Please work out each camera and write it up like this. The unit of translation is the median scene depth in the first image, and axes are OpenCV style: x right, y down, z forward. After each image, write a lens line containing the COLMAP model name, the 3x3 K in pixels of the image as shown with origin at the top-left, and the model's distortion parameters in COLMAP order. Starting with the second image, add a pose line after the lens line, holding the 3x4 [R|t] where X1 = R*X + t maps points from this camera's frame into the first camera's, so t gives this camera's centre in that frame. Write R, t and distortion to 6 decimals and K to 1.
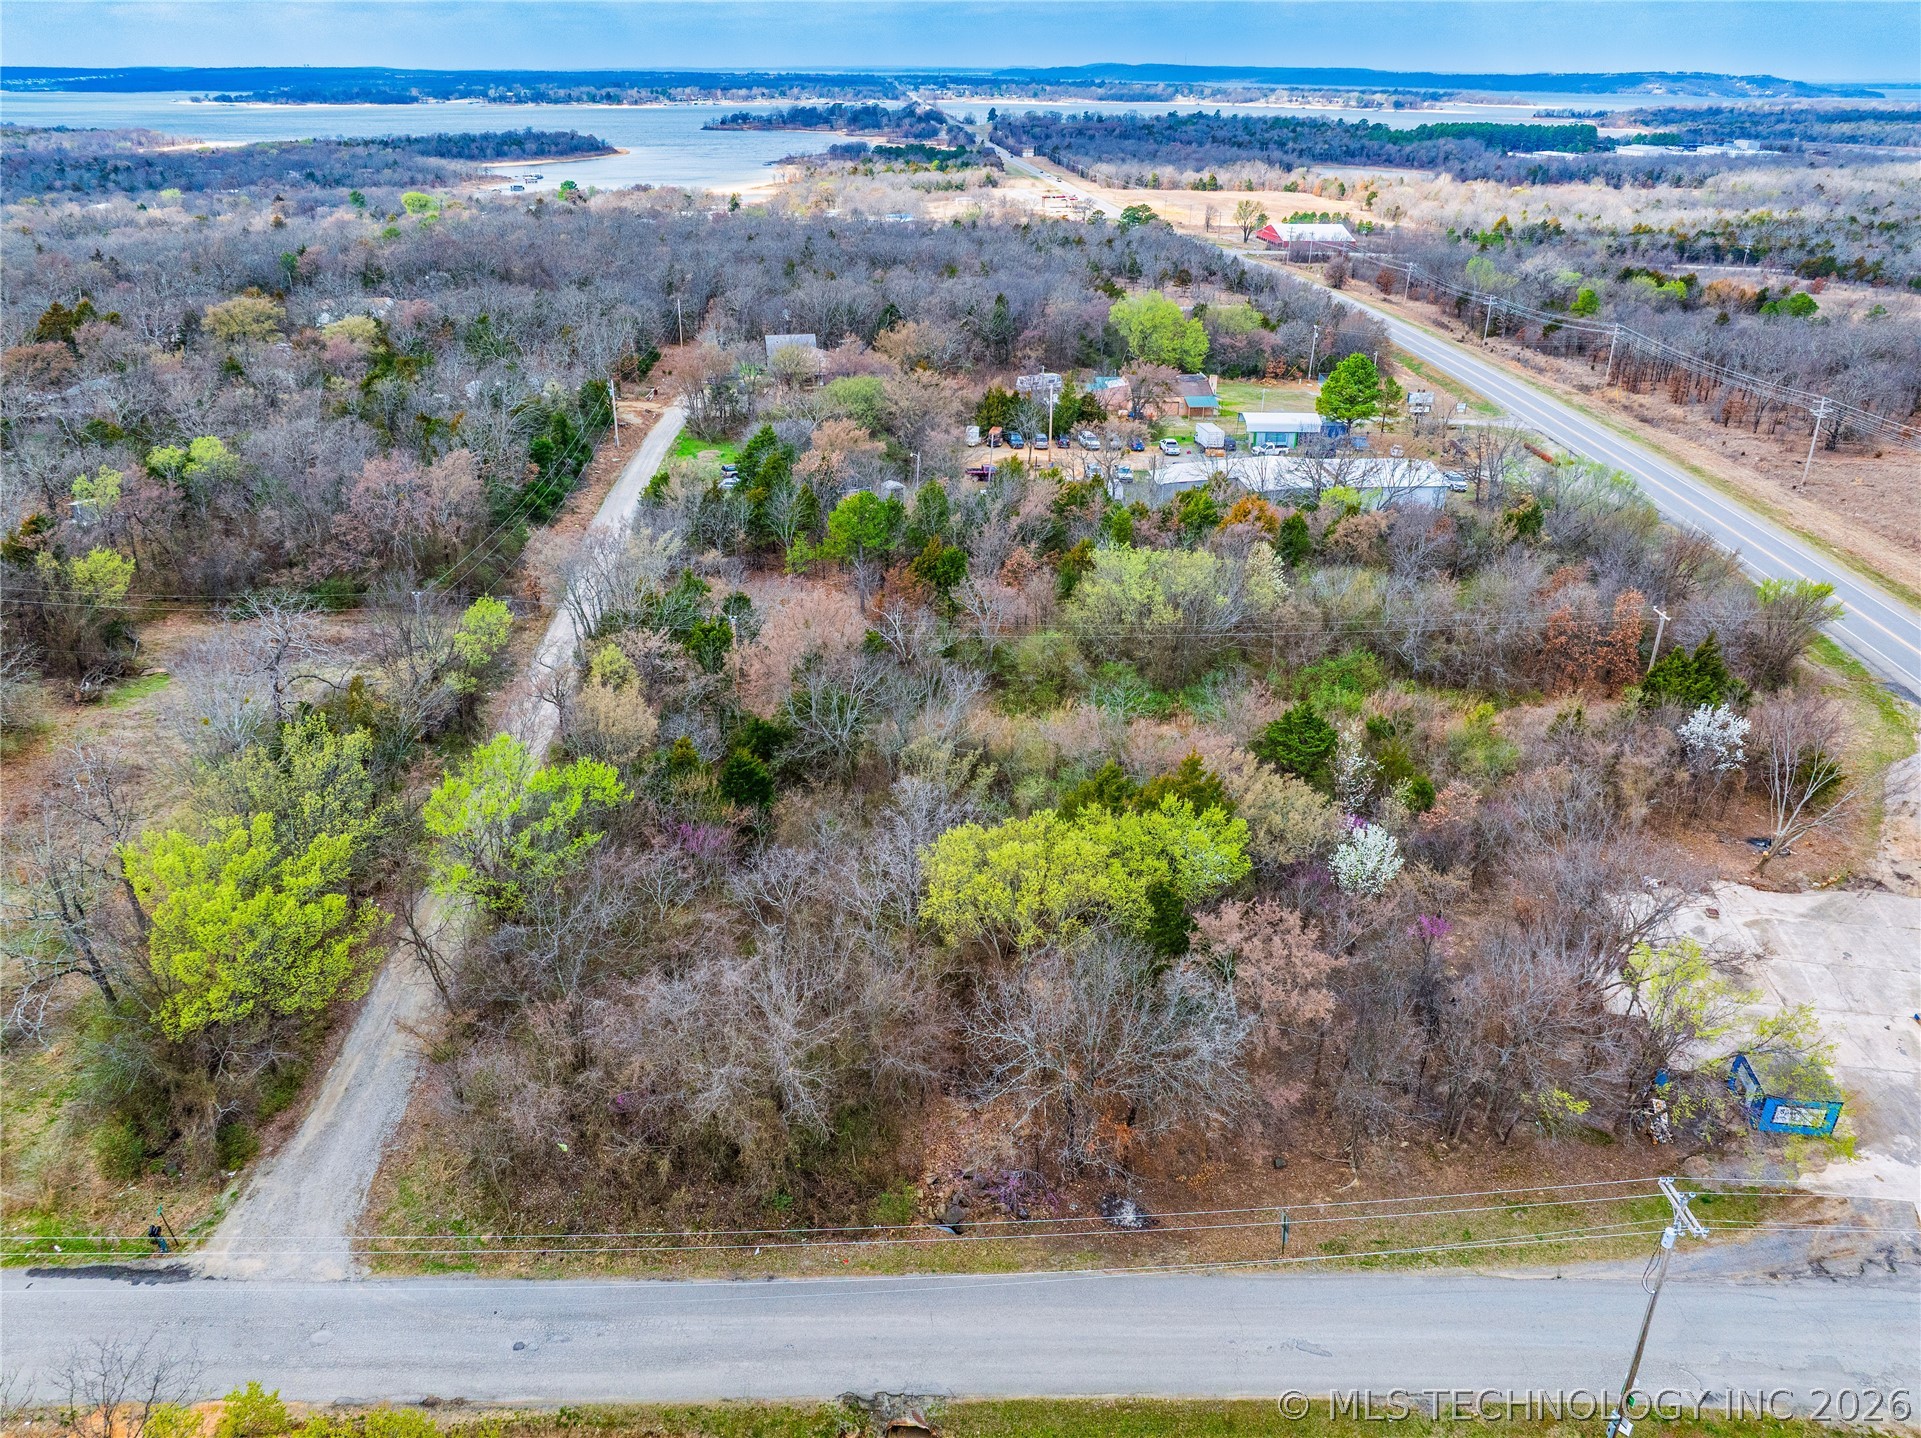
lens RADIAL K [[1353.3, 0, 955.6], [0, 1353.3, 723.2], [0, 0, 1]] dist [-0.051355, 0.024784]
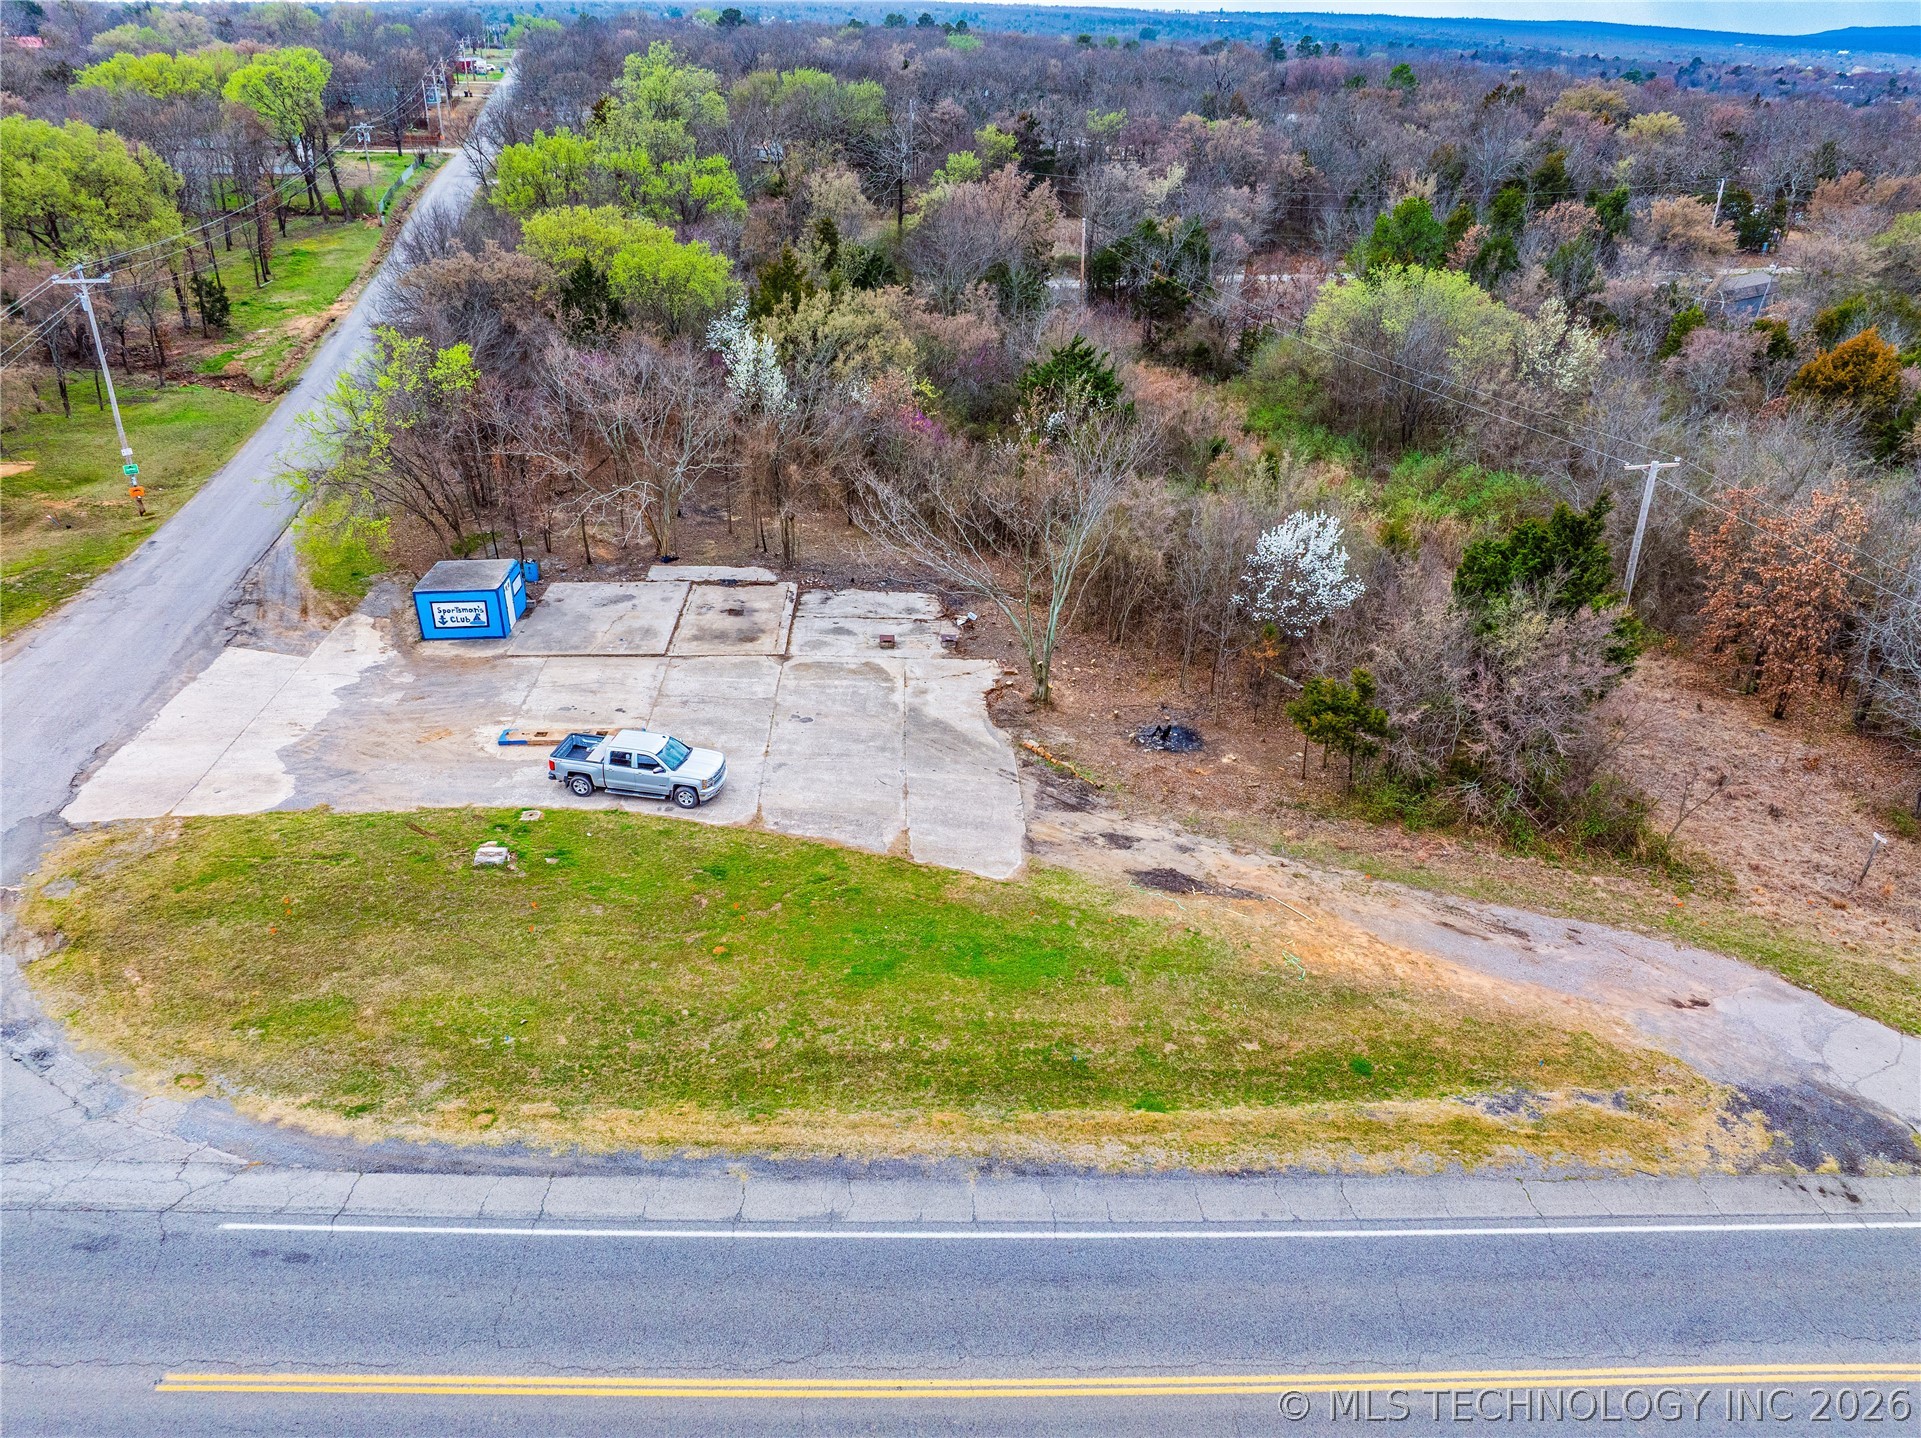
lens RADIAL K [[1349.7, 0, 950.6], [0, 1349.7, 718.5], [0, 0, 1]] dist [-0.041271, 0.003256]
pose [[0.196892, 0.447237, -0.872475, 0.749366], [-0.433870, 0.837761, 0.331531, -0.043170], [0.879199, 0.313265, 0.358991, 0.494573]]
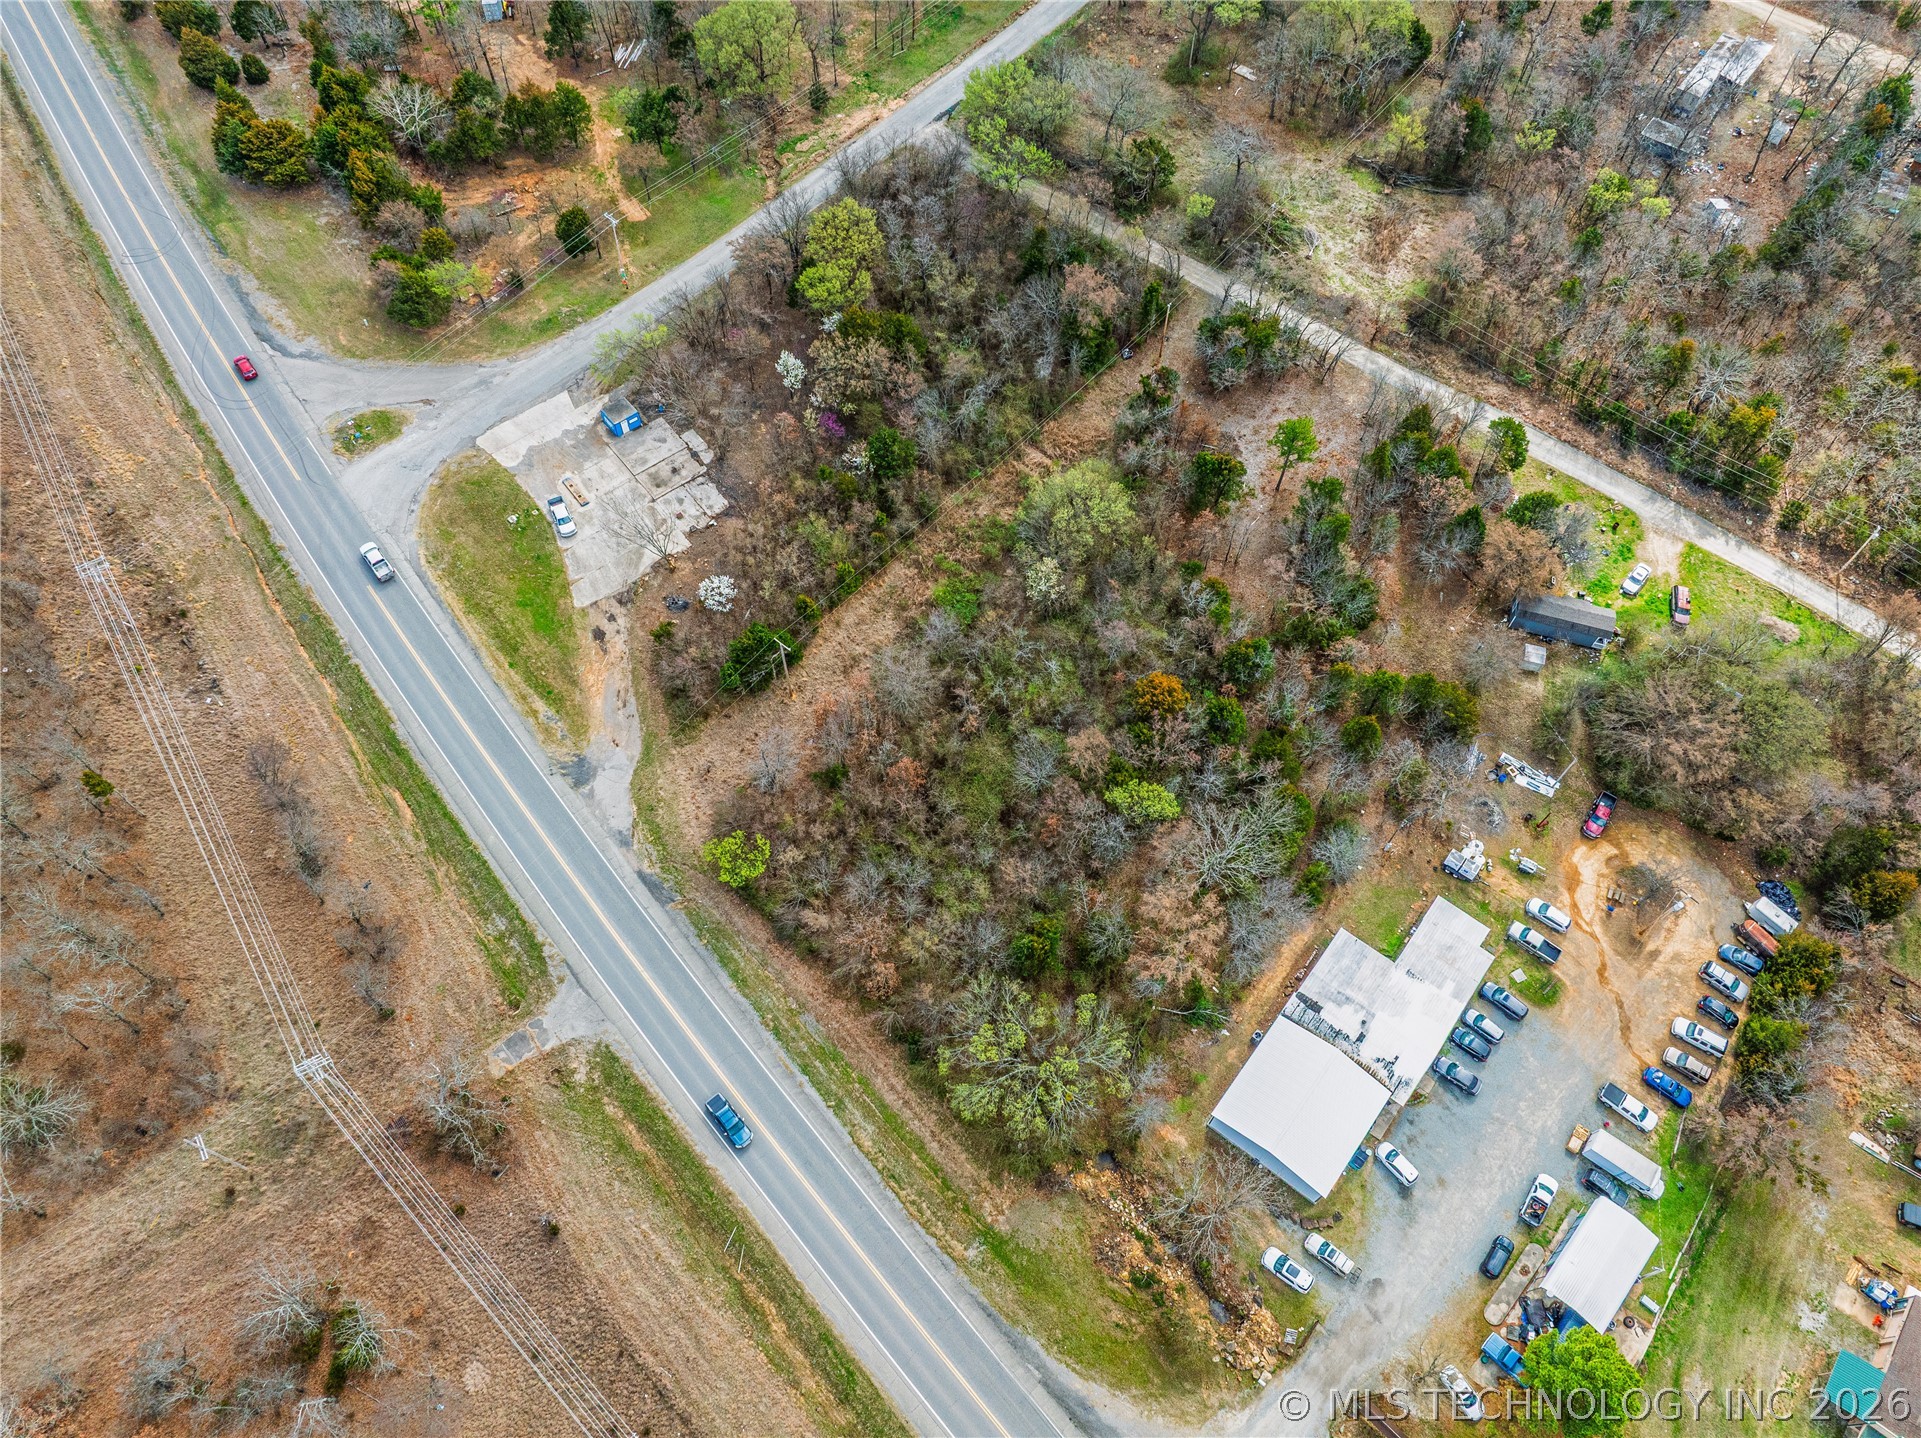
lens RADIAL K [[1353.3, 0, 955.6], [0, 1353.3, 723.2], [0, 0, 1]] dist [-0.051355, 0.024784]
pose [[-0.674402, 0.629668, -0.385616, 0.799093], [-0.333929, 0.205693, 0.919881, -1.143406], [0.658538, 0.749139, 0.071545, 0.854604]]
